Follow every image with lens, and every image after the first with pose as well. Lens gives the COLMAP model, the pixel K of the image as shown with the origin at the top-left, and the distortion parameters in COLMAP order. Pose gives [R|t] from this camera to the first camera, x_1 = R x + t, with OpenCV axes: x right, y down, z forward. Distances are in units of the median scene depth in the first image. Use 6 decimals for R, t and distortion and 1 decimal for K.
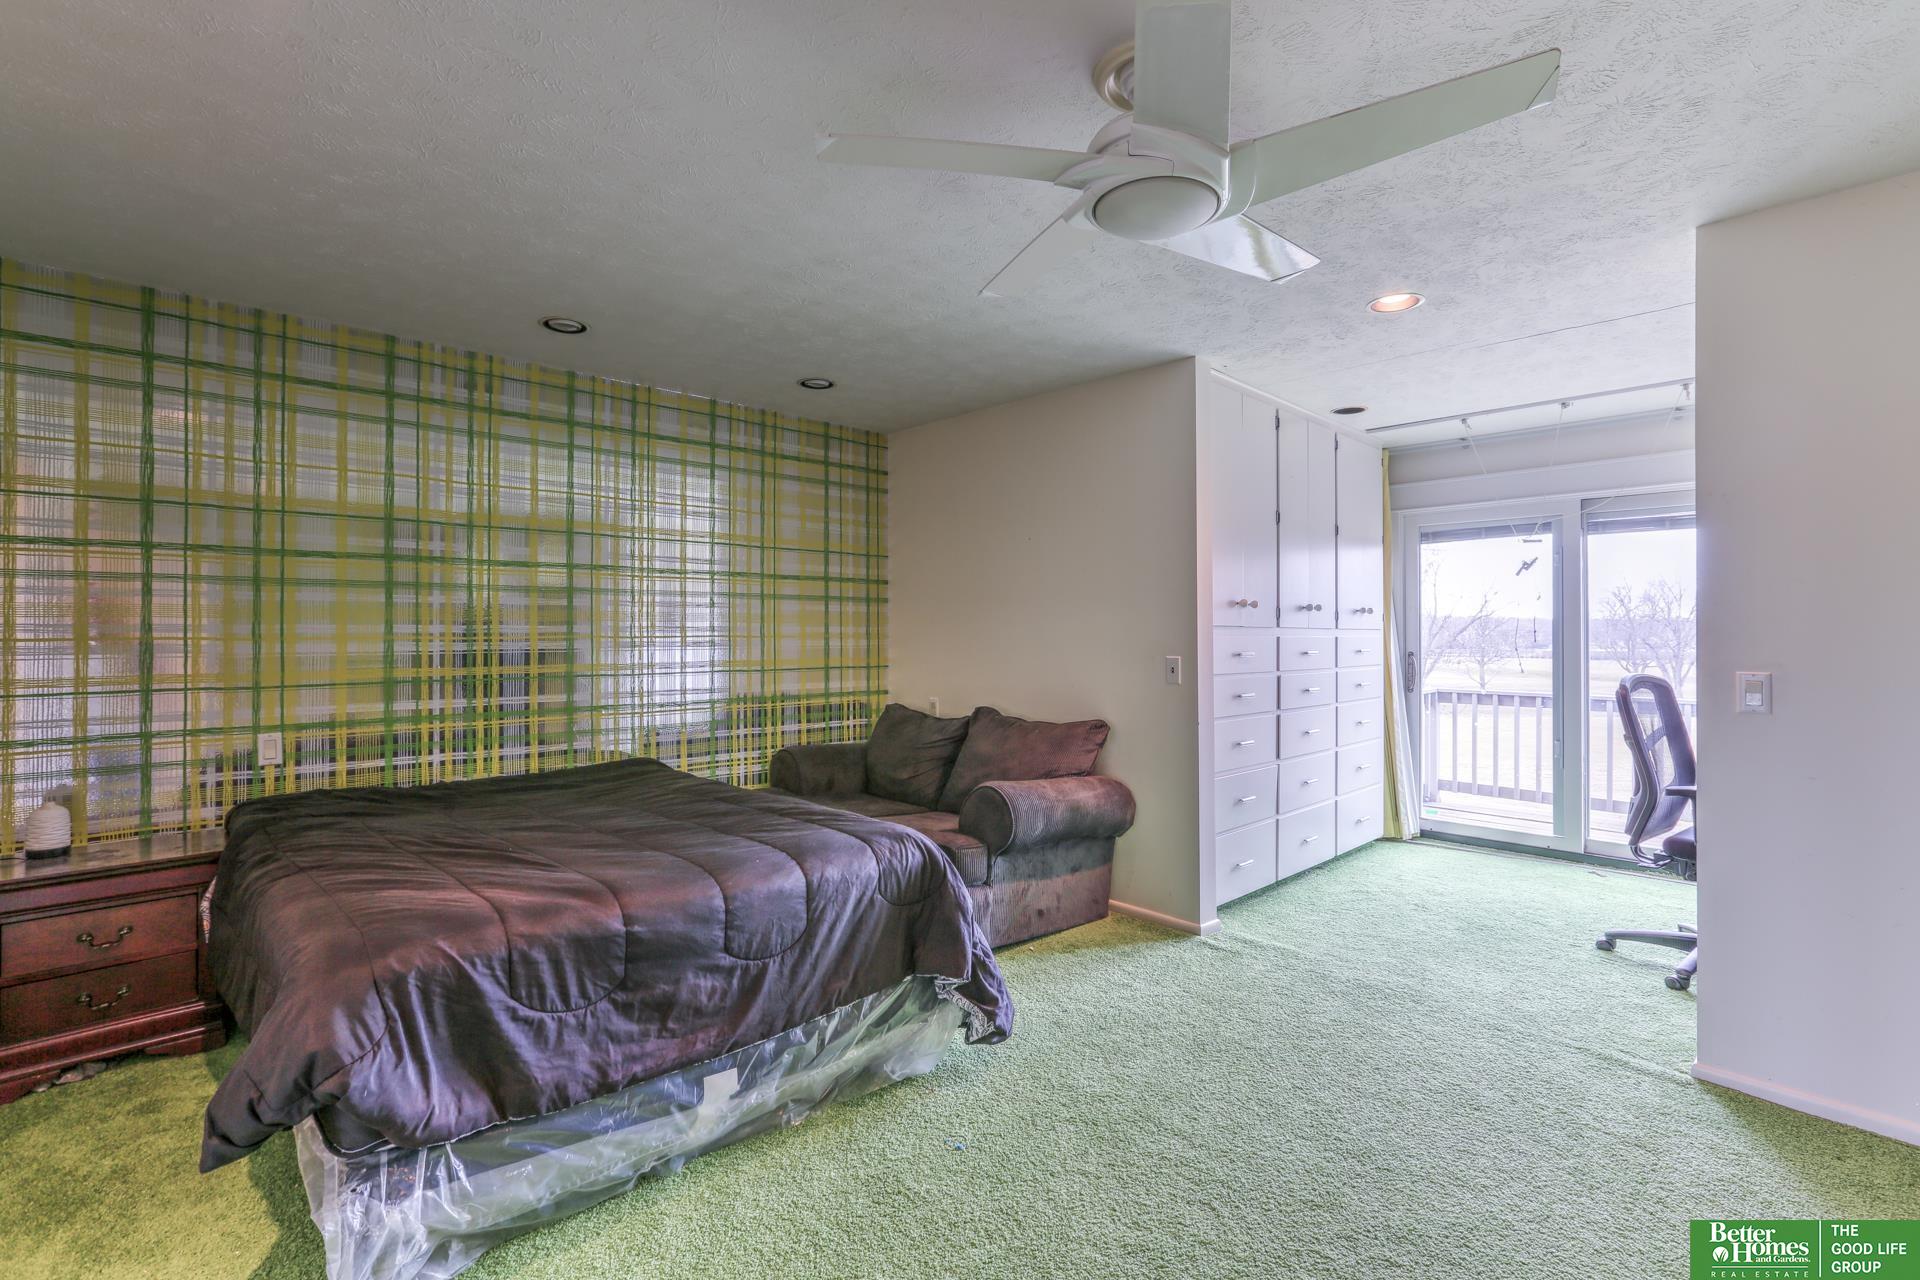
lens RADIAL K [[877.6, 0, 955.3], [0, 877.6, 631.5], [0, 0, 1]] dist [-0.016362, 0.007680]
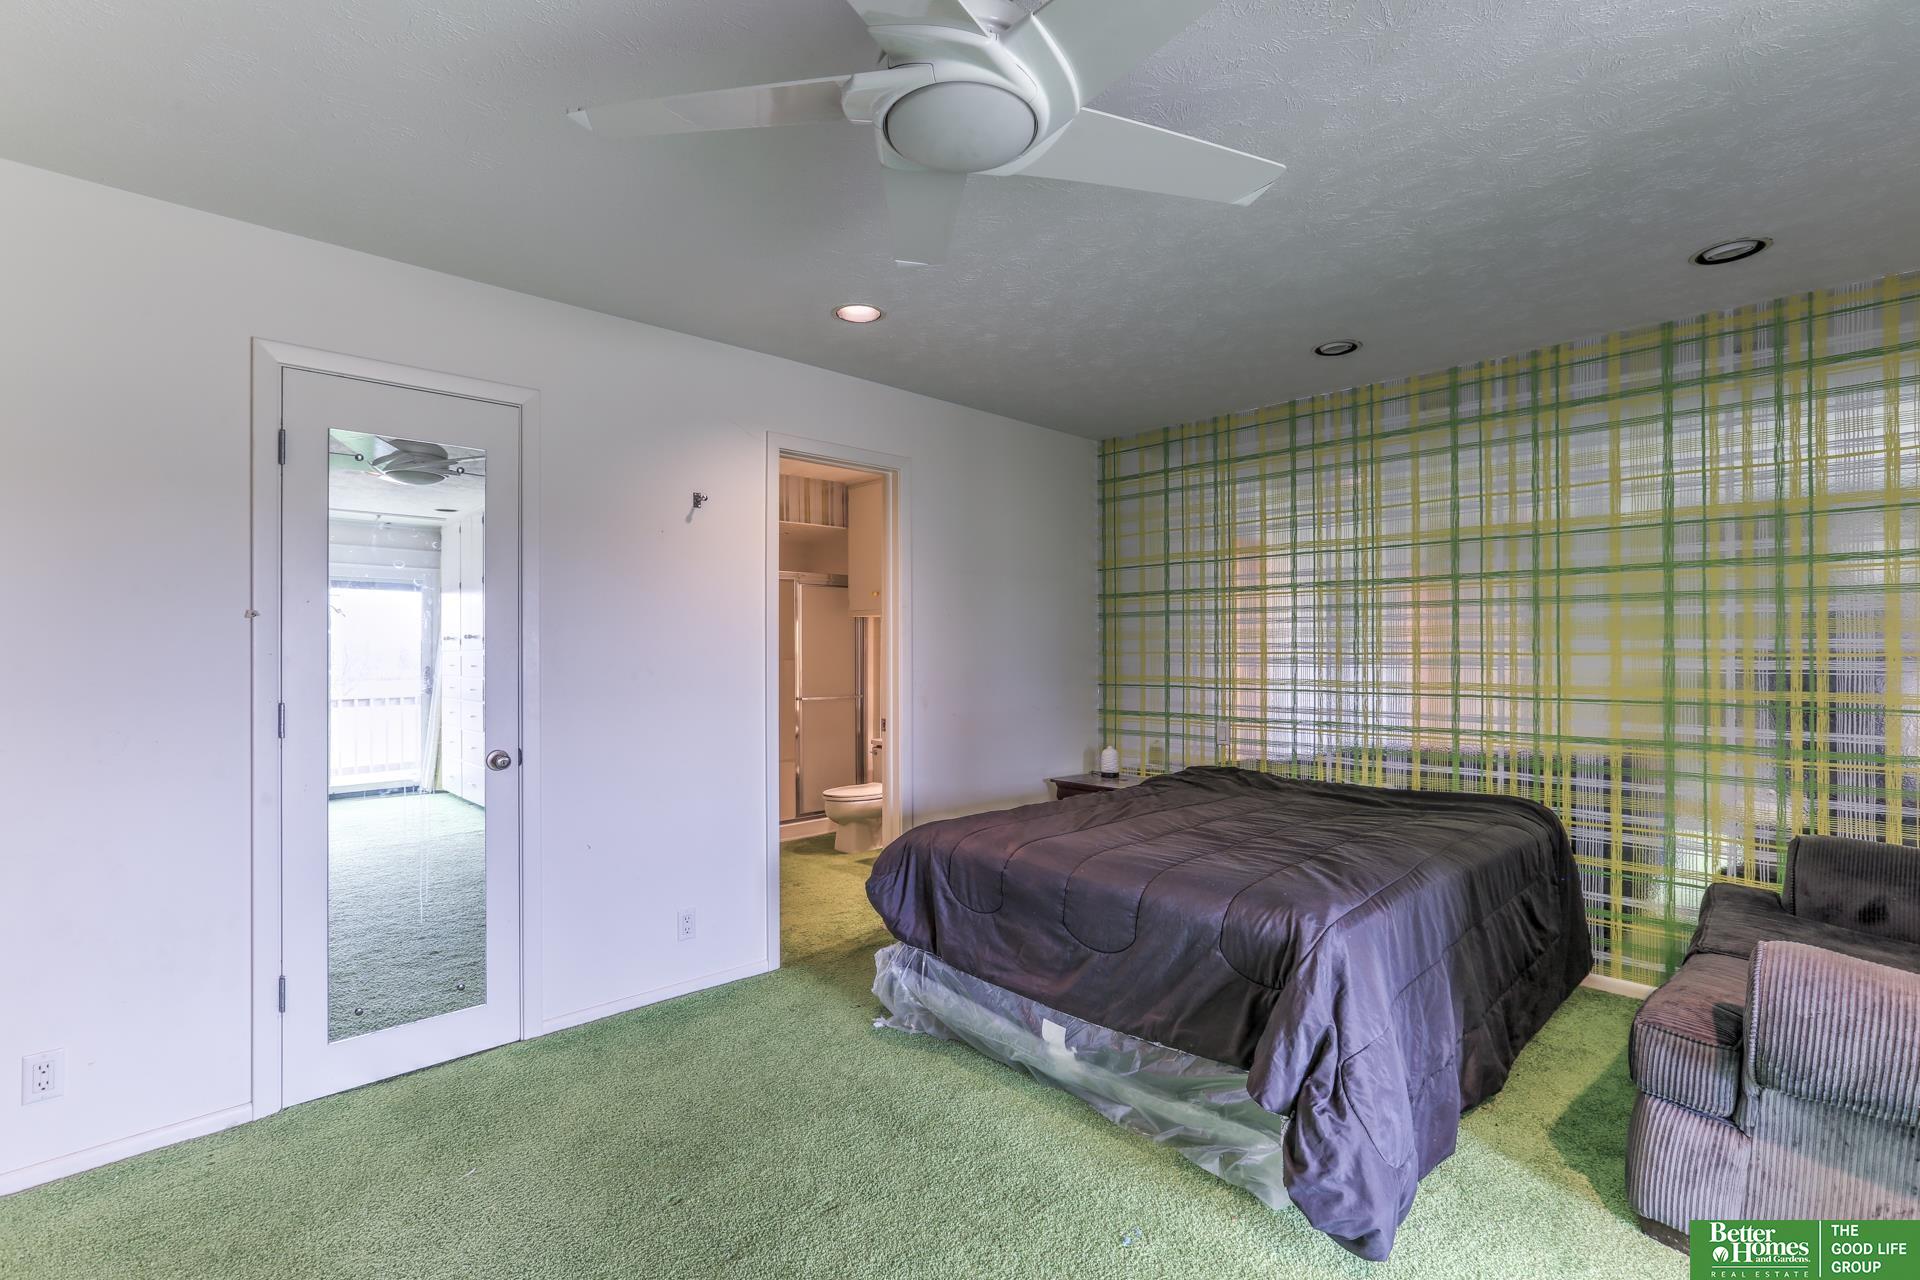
lens RADIAL K [[877.6, 0, 951.0], [0, 877.6, 649.9], [0, 0, 1]] dist [-0.016362, 0.007680]
pose [[-0.001888, 0.001845, -0.999997, 0.291687], [0.001903, 0.999996, 0.001842, -0.000029], [0.999996, -0.001899, -0.001891, 0.278085]]
